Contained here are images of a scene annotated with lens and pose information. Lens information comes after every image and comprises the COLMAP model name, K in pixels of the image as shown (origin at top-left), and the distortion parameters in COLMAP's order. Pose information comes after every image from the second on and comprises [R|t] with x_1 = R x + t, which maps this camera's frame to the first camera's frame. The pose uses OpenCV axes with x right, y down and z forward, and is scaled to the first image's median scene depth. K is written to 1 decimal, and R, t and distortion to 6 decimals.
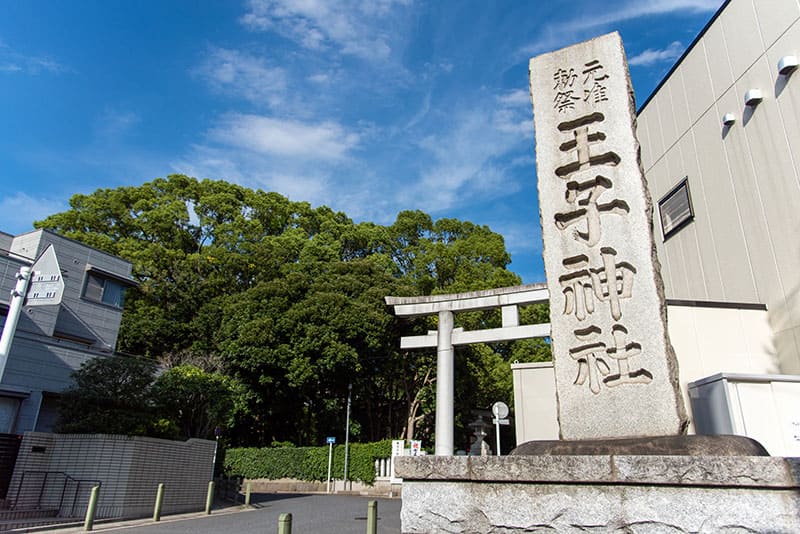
lens RADIAL K [[564.4, 0, 400.0], [0, 564.4, 267.0], [0, 0, 1]] dist [0.052236, 0.000153]
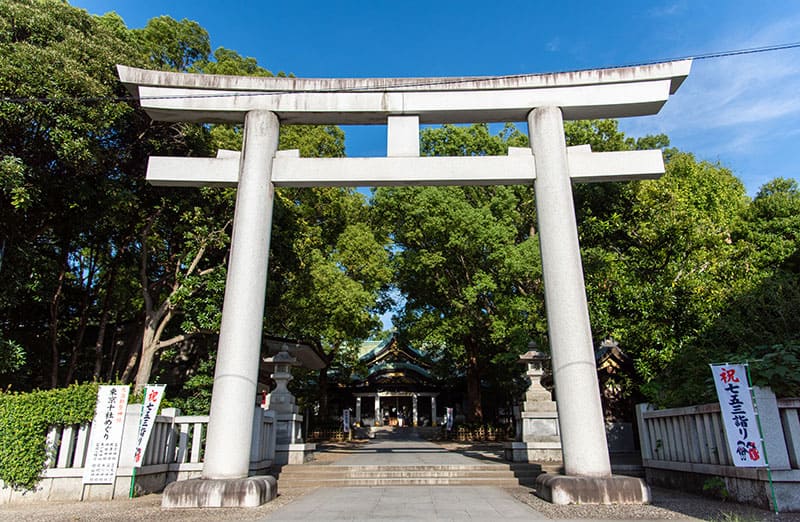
lens RADIAL K [[574.3, 0, 400.0], [0, 574.3, 261.0], [0, 0, 1]] dist [0.051670, -0.002043]
pose [[0.901435, 0.104555, 0.420099, -0.003845], [-0.138094, 0.989149, 0.050137, 0.156596], [-0.410299, -0.103208, 0.906092, 0.508264]]
